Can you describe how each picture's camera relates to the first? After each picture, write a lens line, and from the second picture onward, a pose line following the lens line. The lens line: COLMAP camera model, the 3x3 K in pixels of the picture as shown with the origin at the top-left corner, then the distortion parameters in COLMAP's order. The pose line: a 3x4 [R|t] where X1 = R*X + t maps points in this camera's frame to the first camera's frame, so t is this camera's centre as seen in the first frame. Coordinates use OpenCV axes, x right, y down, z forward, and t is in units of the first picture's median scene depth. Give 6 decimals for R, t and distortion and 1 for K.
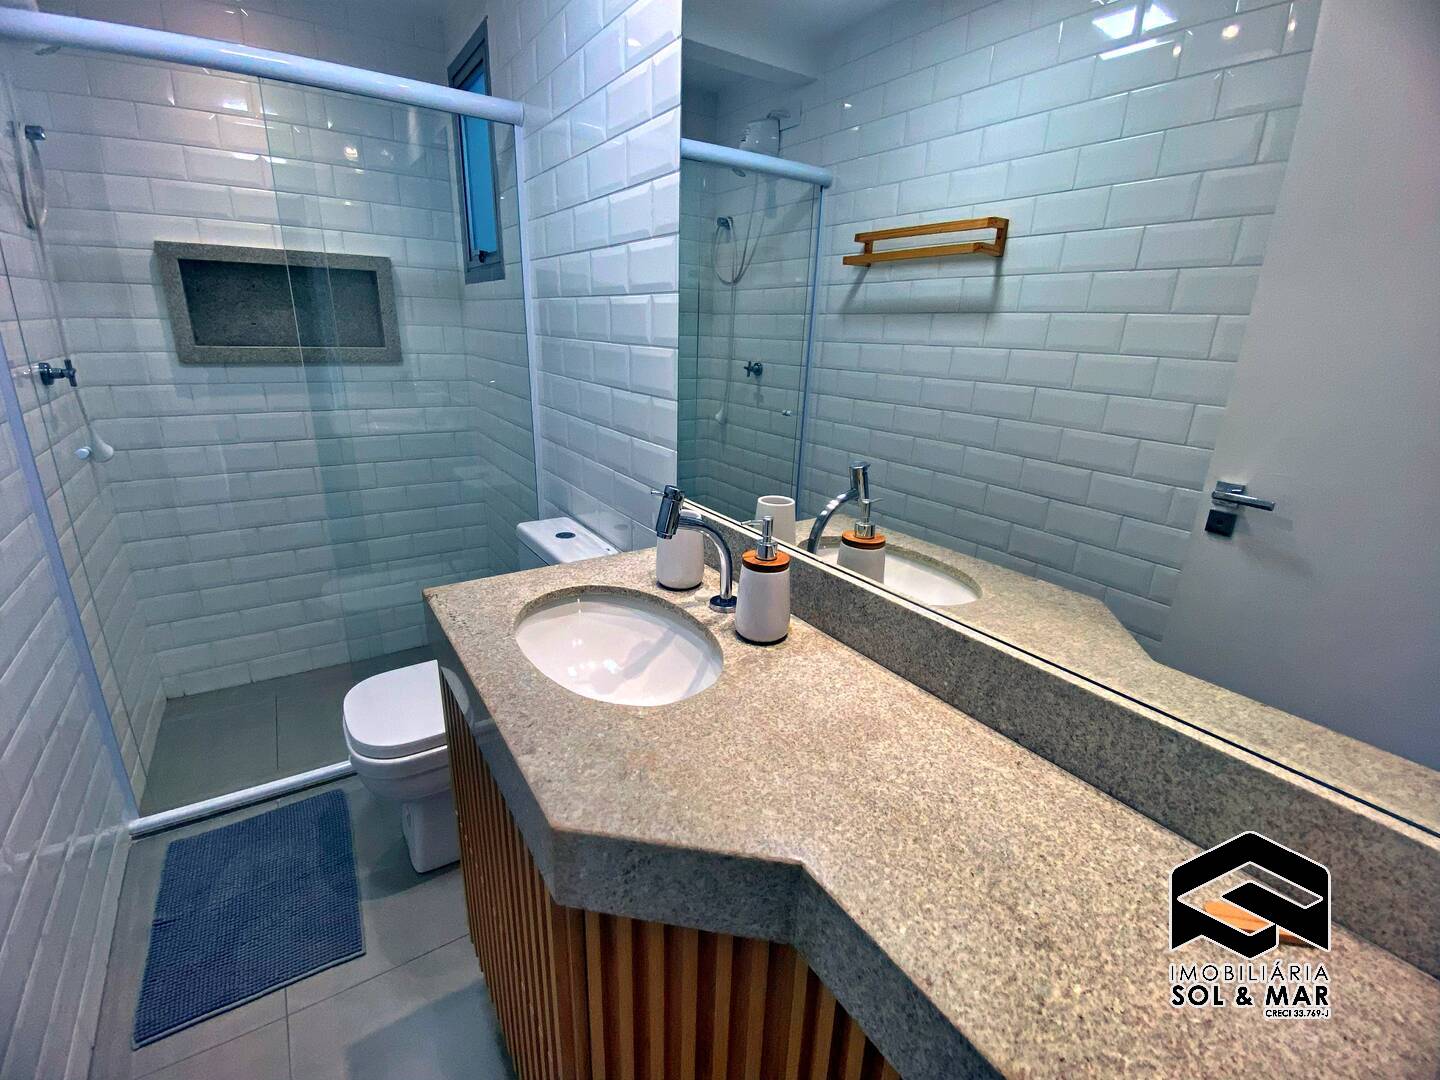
lens RADIAL K [[621.1, 0, 720.0], [0, 621.1, 540.0], [0, 0, 1]] dist [0.041227, -0.034067]
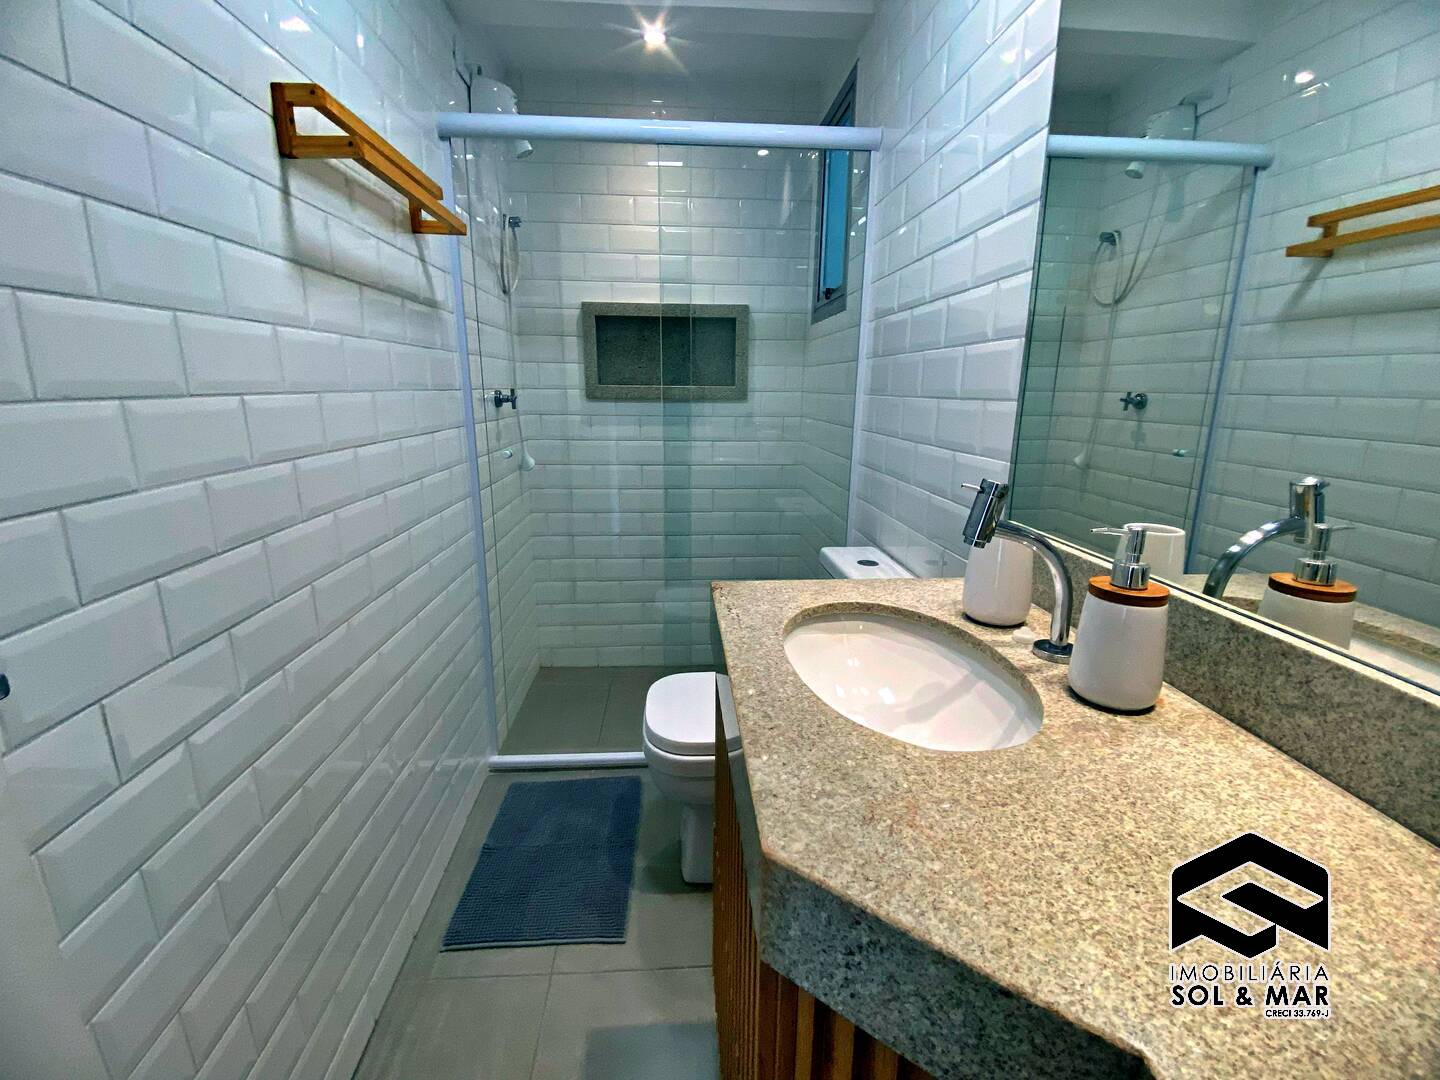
lens RADIAL K [[621.1, 0, 720.0], [0, 621.1, 540.0], [0, 0, 1]] dist [0.041227, -0.034067]
pose [[0.865200, 0.087614, -0.493713, 0.017712], [-0.137983, 0.988203, -0.066441, 0.070371], [0.482068, 0.125609, 0.867083, 0.130989]]
